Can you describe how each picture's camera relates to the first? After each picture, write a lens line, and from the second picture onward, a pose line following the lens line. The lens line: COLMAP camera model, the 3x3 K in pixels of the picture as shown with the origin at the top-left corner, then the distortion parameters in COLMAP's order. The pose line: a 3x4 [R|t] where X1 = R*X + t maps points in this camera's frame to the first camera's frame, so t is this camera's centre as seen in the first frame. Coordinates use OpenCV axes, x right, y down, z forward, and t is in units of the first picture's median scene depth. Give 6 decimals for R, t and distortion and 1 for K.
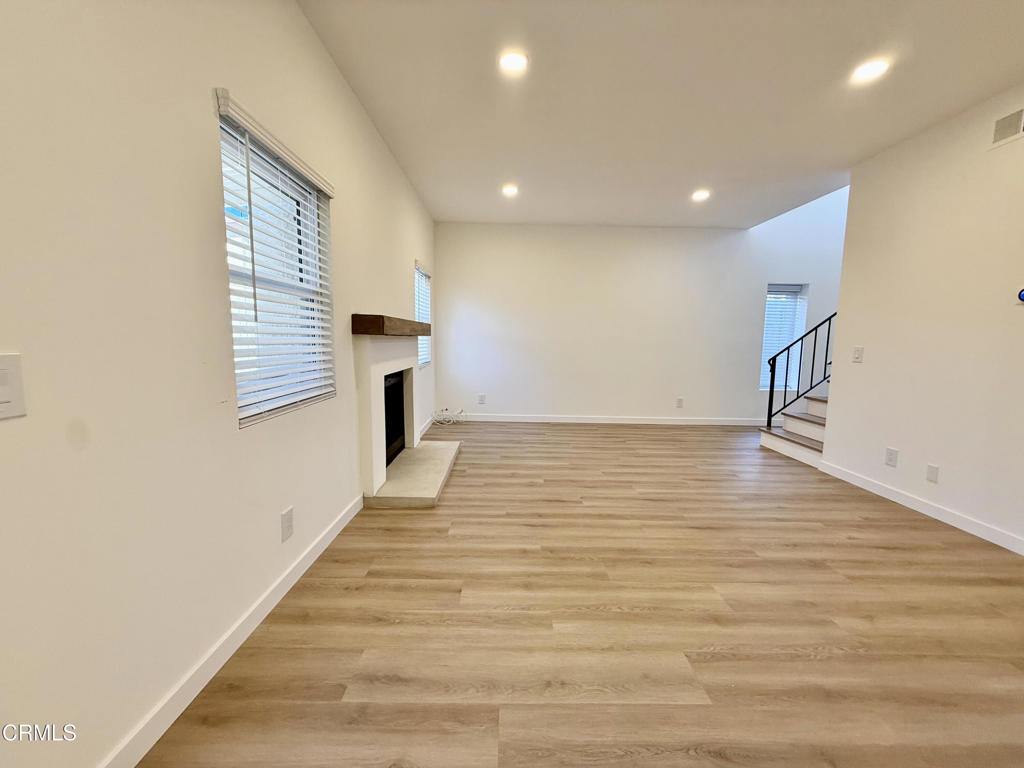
lens RADIAL K [[407.4, 0, 507.2], [0, 407.4, 385.0], [0, 0, 1]] dist [0.001877, -0.000621]
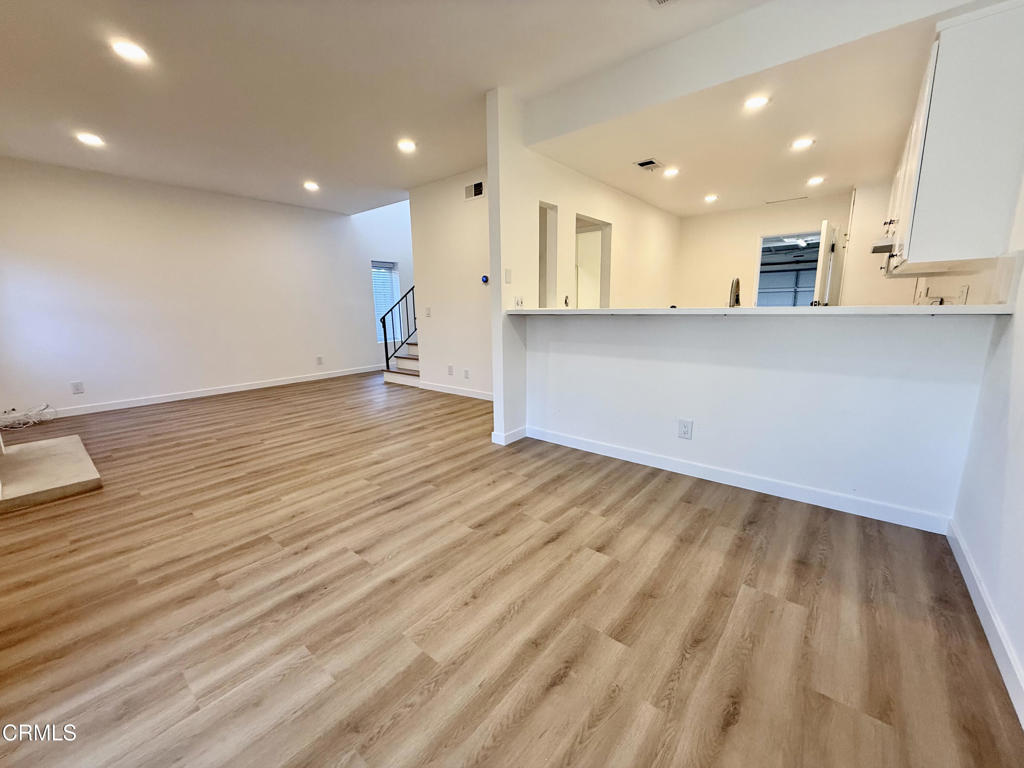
lens RADIAL K [[407.4, 0, 509.7], [0, 407.4, 382.3], [0, 0, 1]] dist [0.001877, -0.000621]
pose [[0.640598, -0.169339, 0.748971, -0.228191], [0.113551, 0.985548, 0.125707, 0.039788], [-0.759434, 0.004519, 0.650569, -0.354474]]
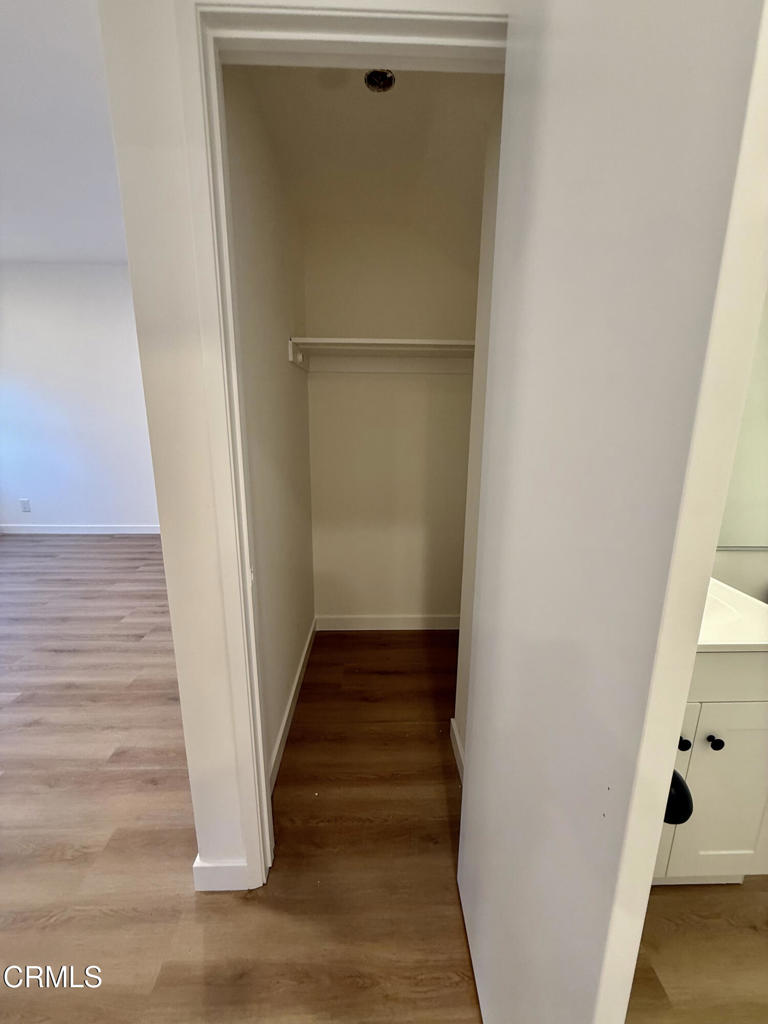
lens RADIAL K [[407.4, 0, 382.7], [0, 407.4, 508.9], [0, 0, 1]] dist [0.001877, -0.000621]
pose [[0.999683, -0.010239, 0.023011, 1.154305], [0.007704, 0.994158, 0.107655, -0.072284], [-0.023978, -0.107444, 0.993922, 0.417923]]
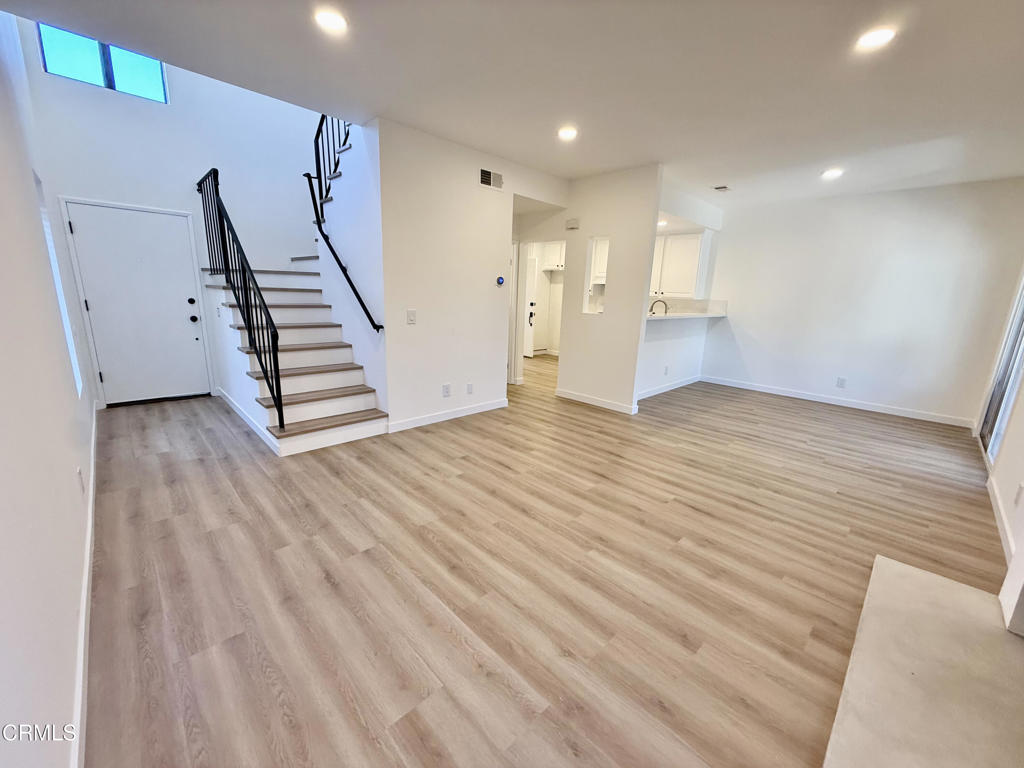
lens RADIAL K [[407.4, 0, 509.4], [0, 407.4, 378.0], [0, 0, 1]] dist [0.001877, -0.000621]
pose [[-0.691938, -0.193362, 0.695581, -0.157870], [0.032416, 0.954174, 0.297493, -0.277489], [-0.721229, 0.228394, -0.653961, 1.825103]]
